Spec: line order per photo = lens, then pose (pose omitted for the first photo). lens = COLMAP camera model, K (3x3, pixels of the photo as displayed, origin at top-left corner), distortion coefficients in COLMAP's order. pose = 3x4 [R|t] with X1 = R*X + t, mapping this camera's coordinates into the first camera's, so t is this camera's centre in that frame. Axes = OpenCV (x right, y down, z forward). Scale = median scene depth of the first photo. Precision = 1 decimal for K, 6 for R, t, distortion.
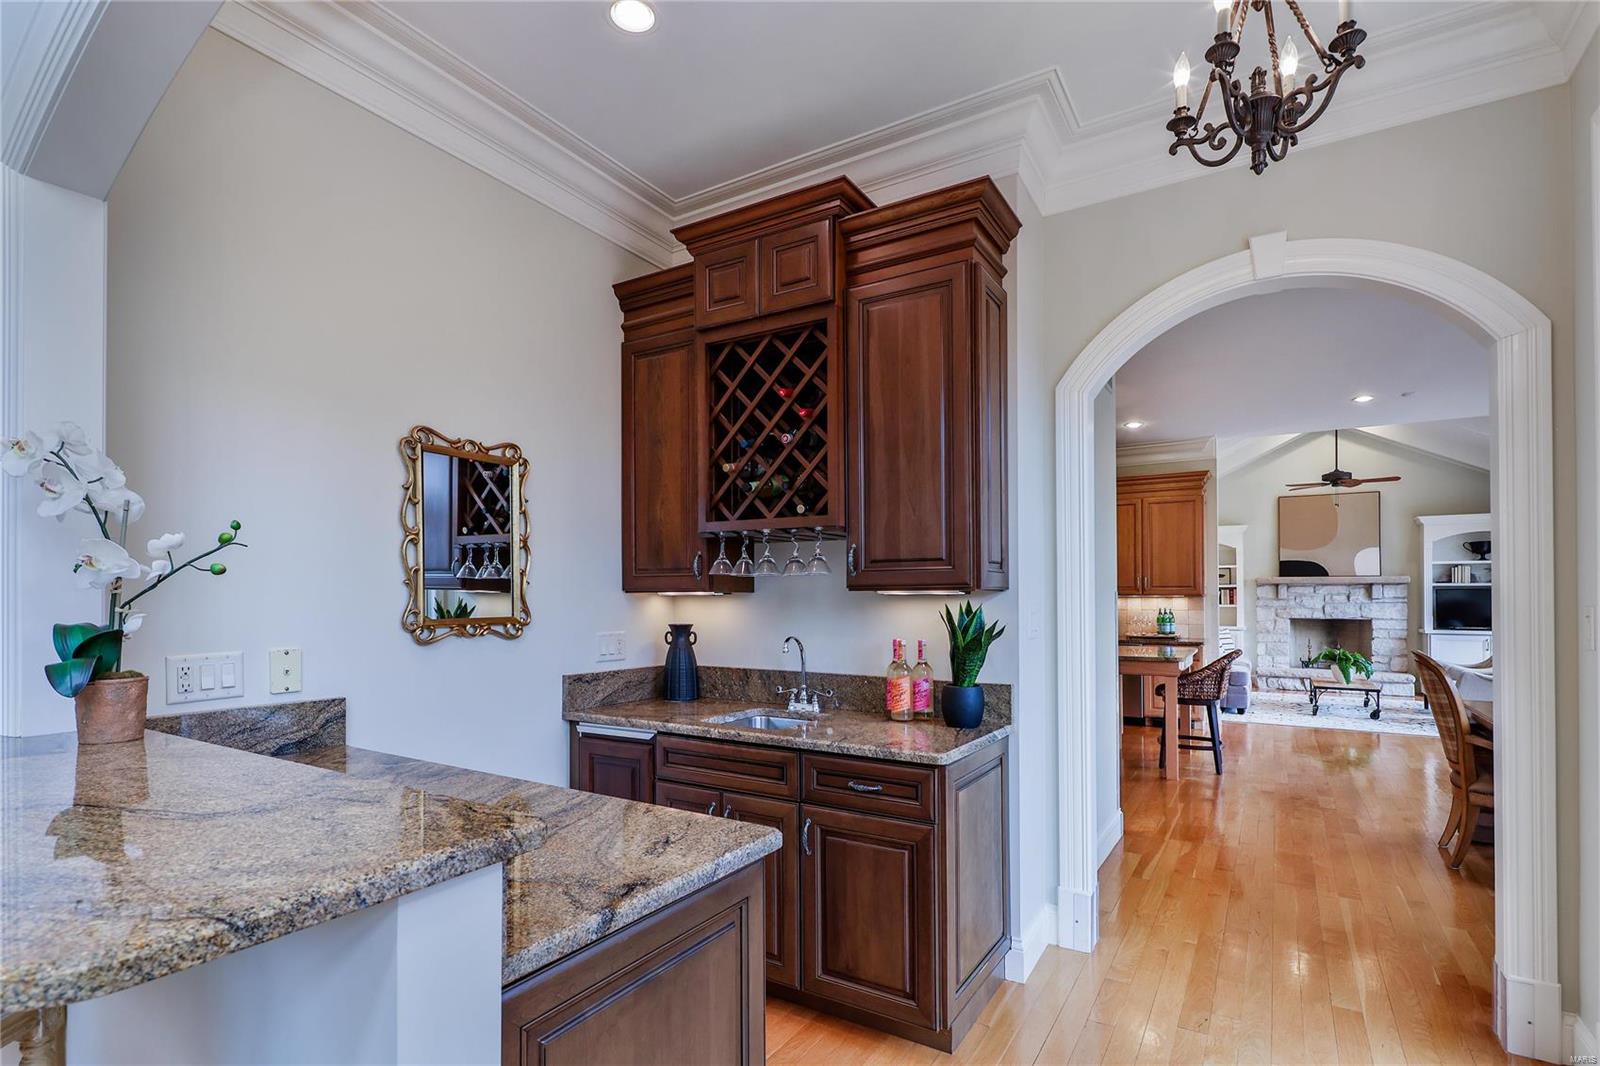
lens RADIAL K [[767.5, 0, 768.6], [0, 767.5, 581.6], [0, 0, 1]] dist [0.005144, -0.004968]
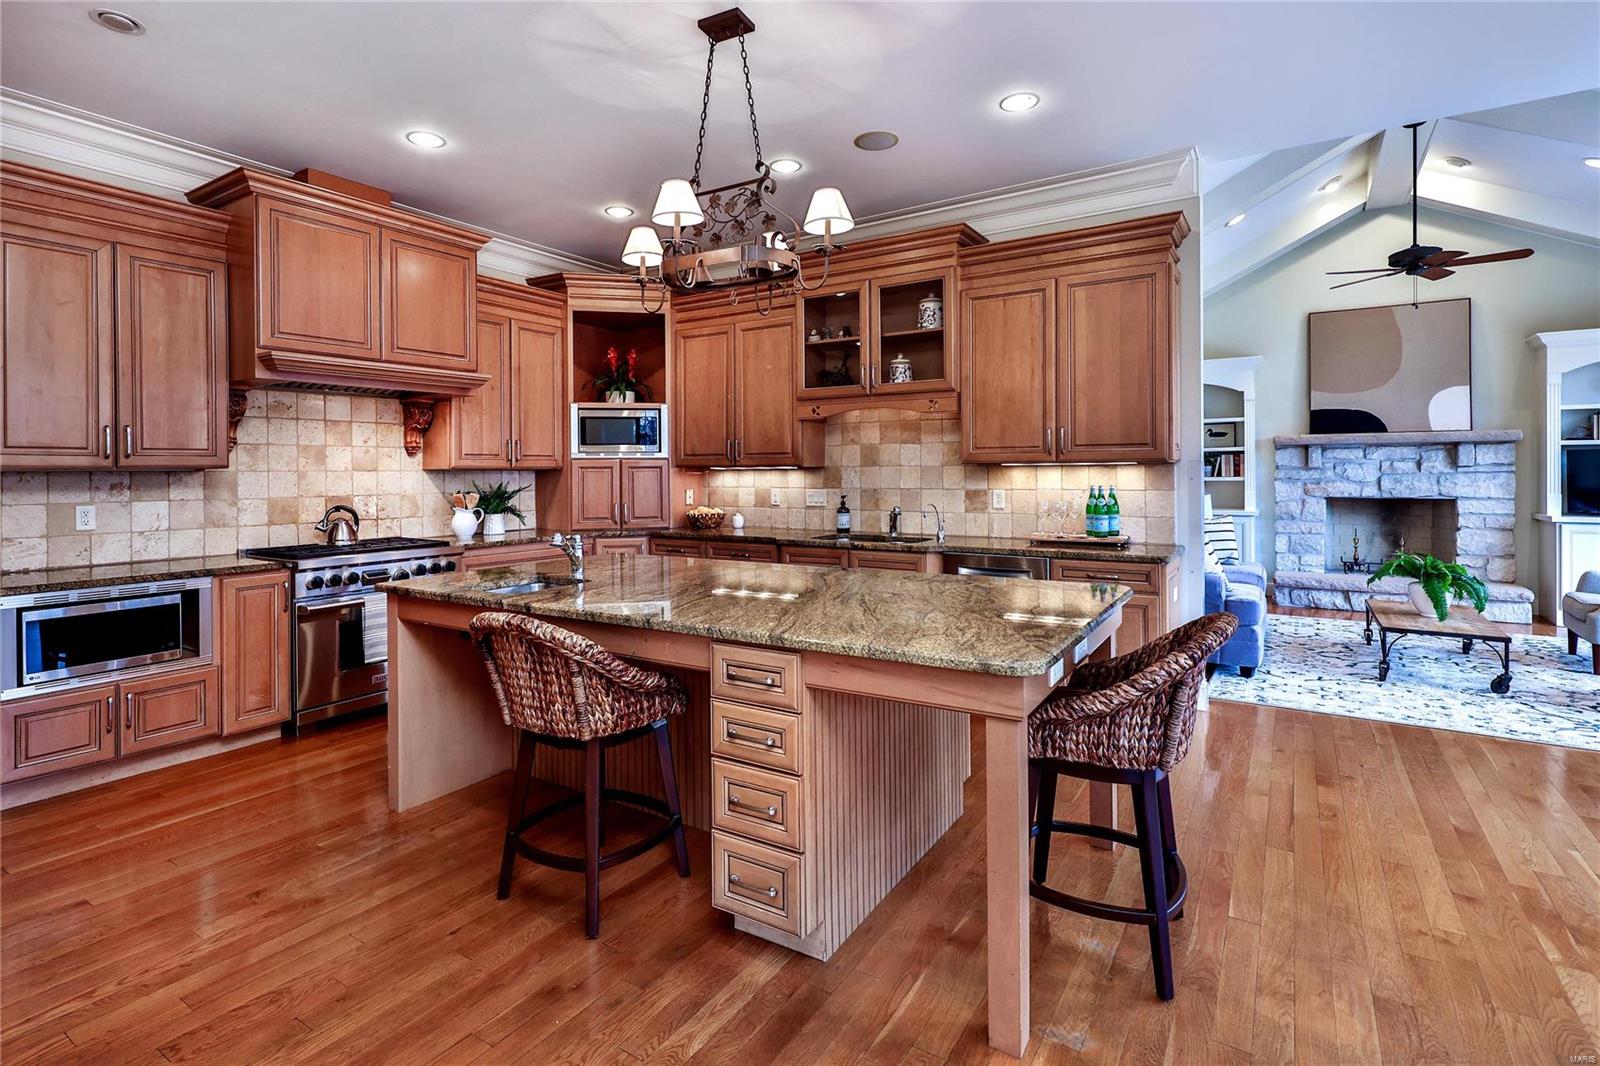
lens RADIAL K [[767.5, 0, 763.6], [0, 767.5, 471.0], [0, 0, 1]] dist [0.005144, -0.004968]
pose [[0.999784, -0.008054, -0.019181, 0.260589], [0.008446, 0.999755, 0.020468, 0.009686], [0.019012, -0.020626, 0.999606, 0.414154]]
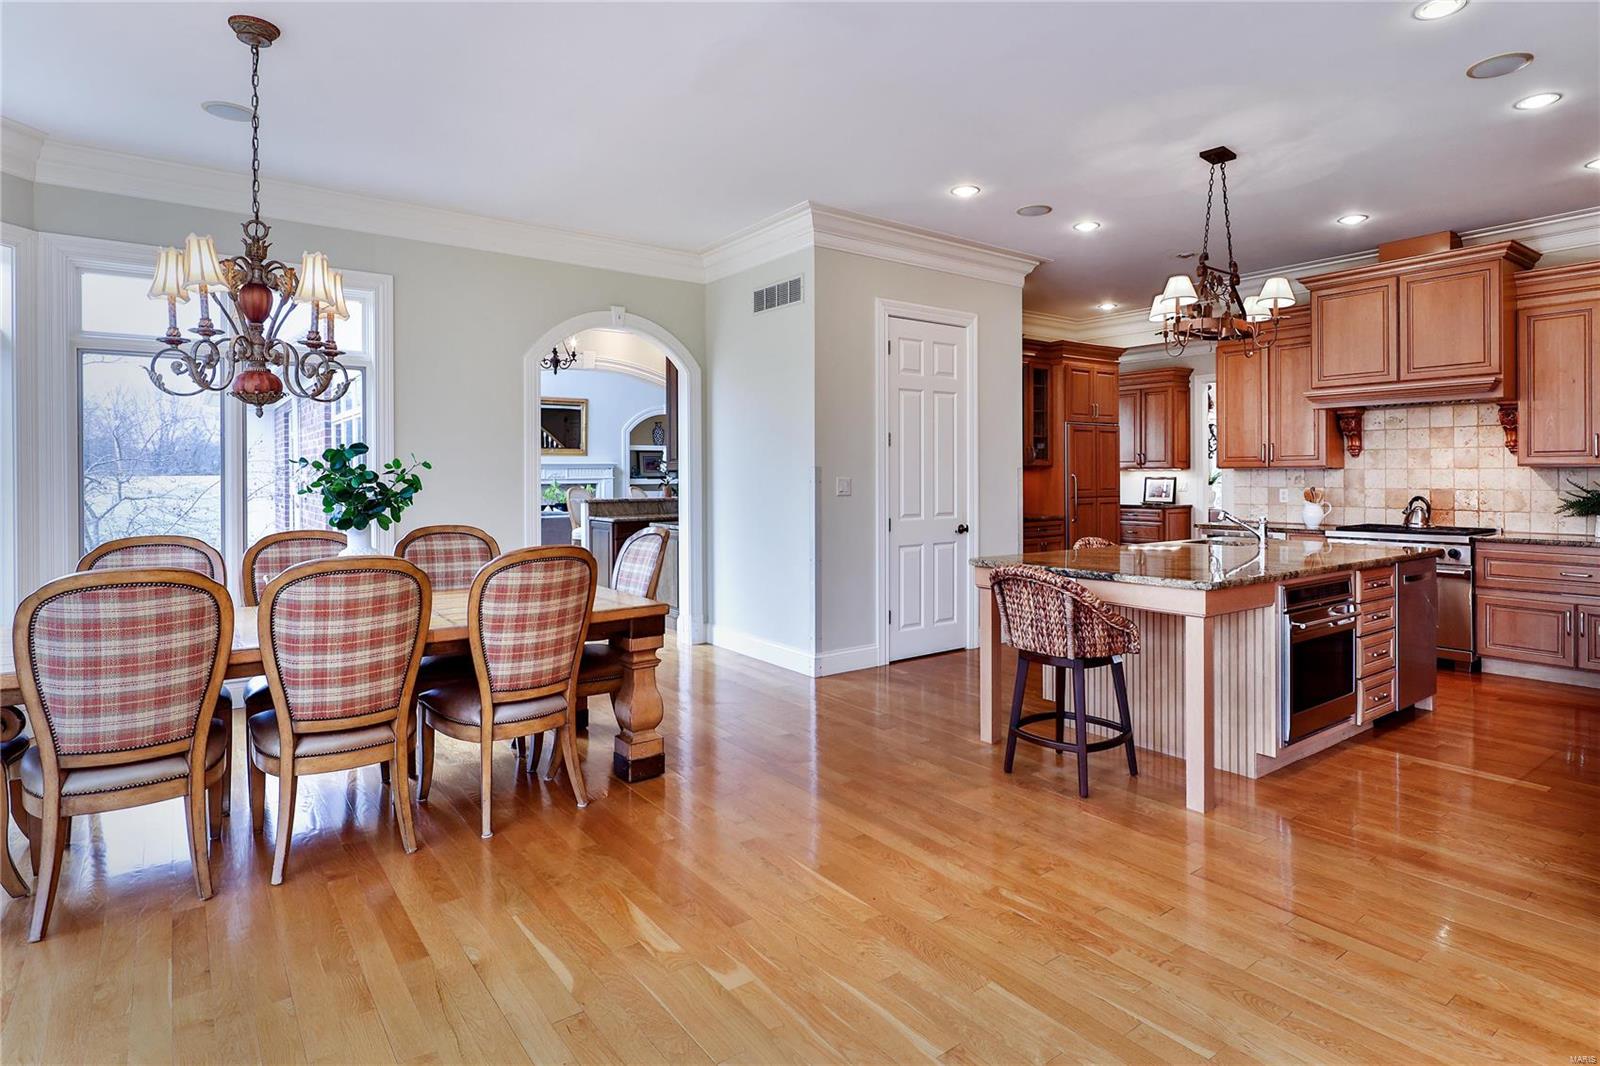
lens RADIAL K [[873.0, 0, 884.5], [0, 873.0, 479.9], [0, 0, 1]] dist [0.000046, -0.001656]
pose [[-0.286183, 0.007788, -0.958143, 0.793433], [0.023169, 0.999731, 0.001206, 0.015698], [0.957895, -0.021854, -0.286286, 0.695459]]
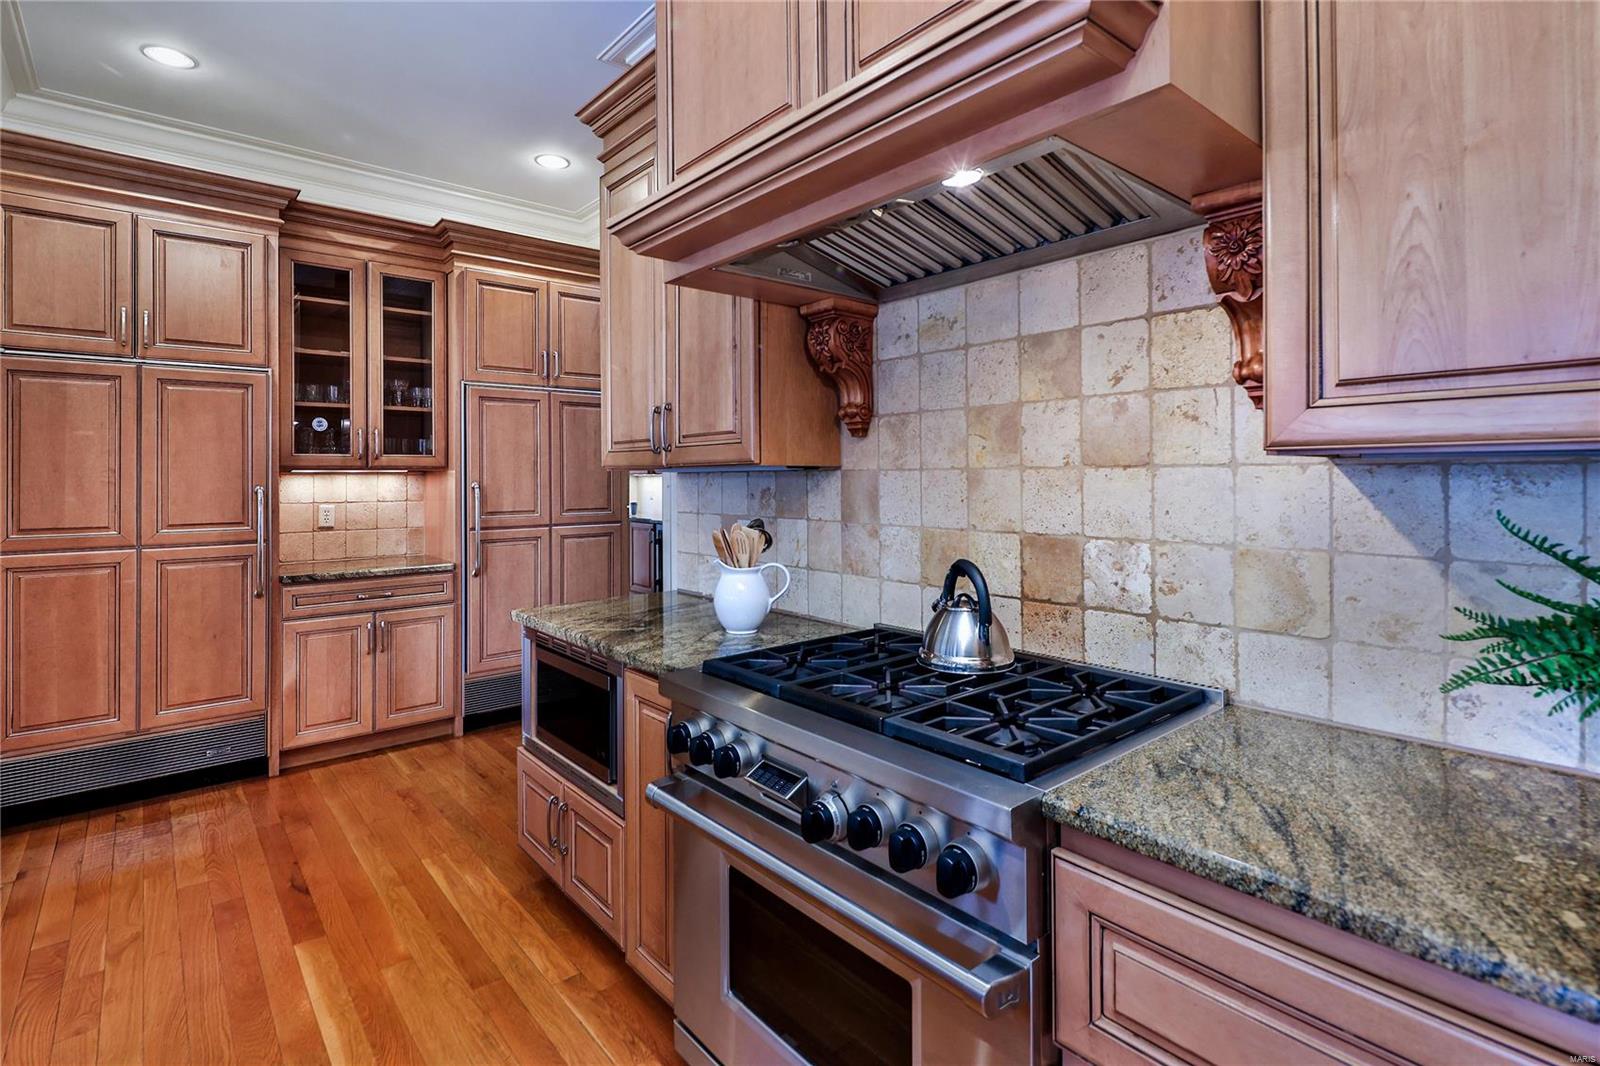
lens RADIAL K [[767.5, 0, 817.6], [0, 767.5, 476.4], [0, 0, 1]] dist [0.005144, -0.004968]
pose [[-0.268950, 0.000408, -0.963154, 0.164983], [0.026064, 0.999637, -0.006855, 0.020025], [0.962801, -0.026947, -0.268863, 0.928662]]
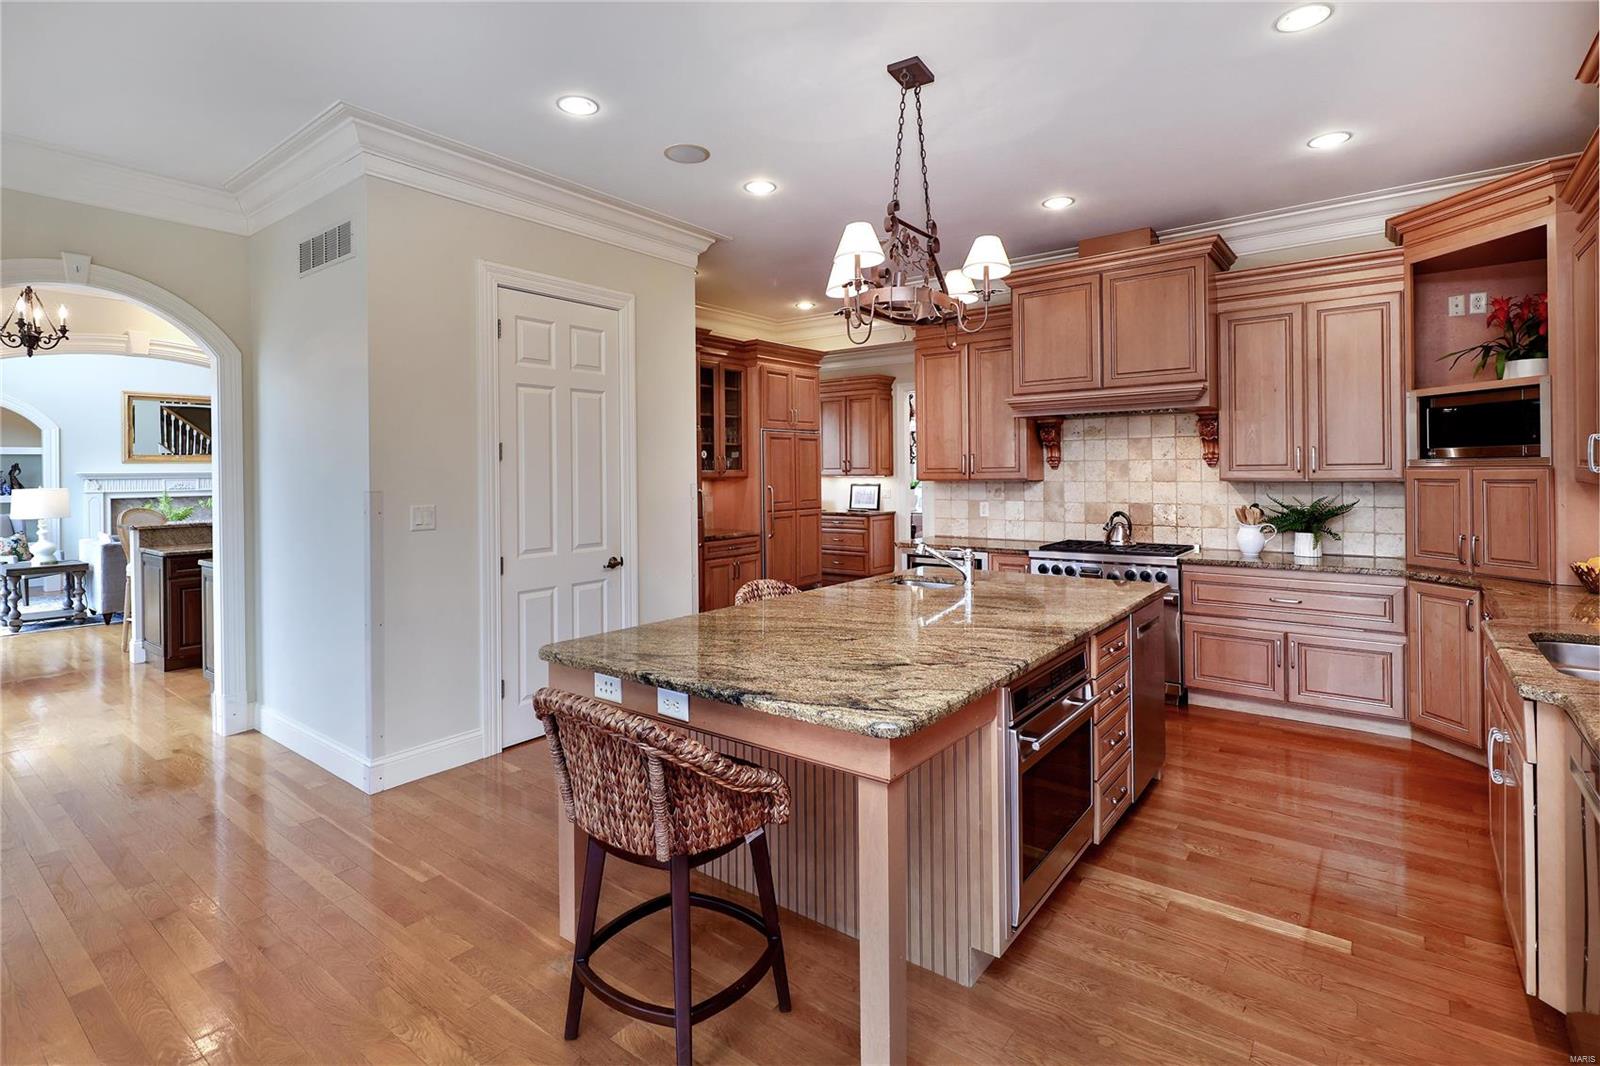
lens RADIAL K [[767.5, 0, 818.8], [0, 767.5, 472.5], [0, 0, 1]] dist [0.005144, -0.004968]
pose [[-0.057120, 0.002075, -0.998365, 0.581316], [0.029349, 0.999569, 0.000398, 0.002980], [0.997936, -0.029278, -0.057156, 0.714361]]
